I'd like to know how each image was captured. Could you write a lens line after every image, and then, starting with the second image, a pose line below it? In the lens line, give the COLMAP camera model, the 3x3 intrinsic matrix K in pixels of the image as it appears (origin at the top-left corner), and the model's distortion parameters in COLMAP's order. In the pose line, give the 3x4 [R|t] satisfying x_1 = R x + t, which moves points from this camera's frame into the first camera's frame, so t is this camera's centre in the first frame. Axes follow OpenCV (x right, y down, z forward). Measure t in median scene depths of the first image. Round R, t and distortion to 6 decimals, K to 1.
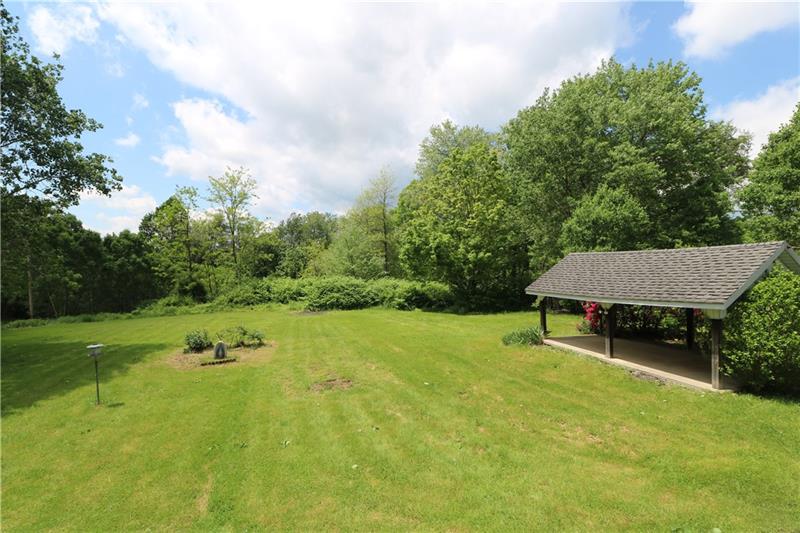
lens RADIAL K [[372.5, 0, 400.0], [0, 372.5, 266.5], [0, 0, 1]] dist [-0.000043, -0.000033]
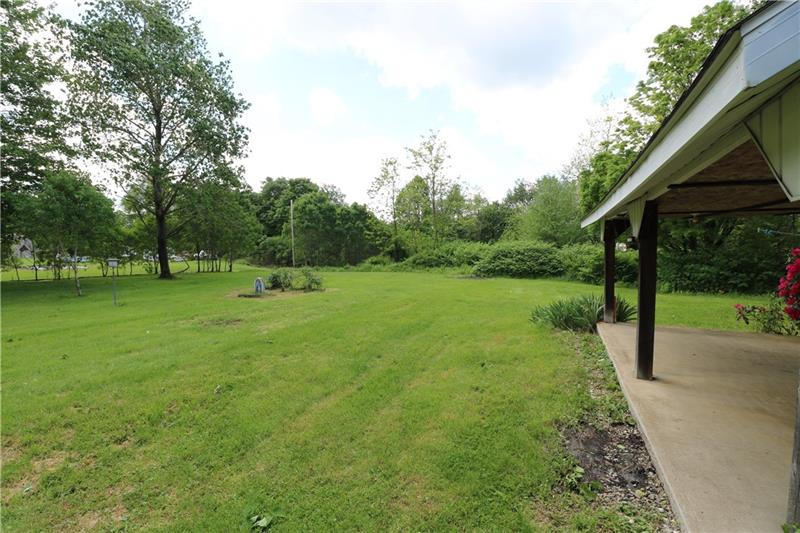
lens RADIAL K [[372.5, 0, 400.0], [0, 372.5, 266.5], [0, 0, 1]] dist [-0.000043, -0.000033]
pose [[0.746475, 0.051321, -0.663431, 0.210127], [-0.011320, 0.997856, 0.064455, 0.038122], [0.665317, -0.040605, 0.745456, 0.194594]]
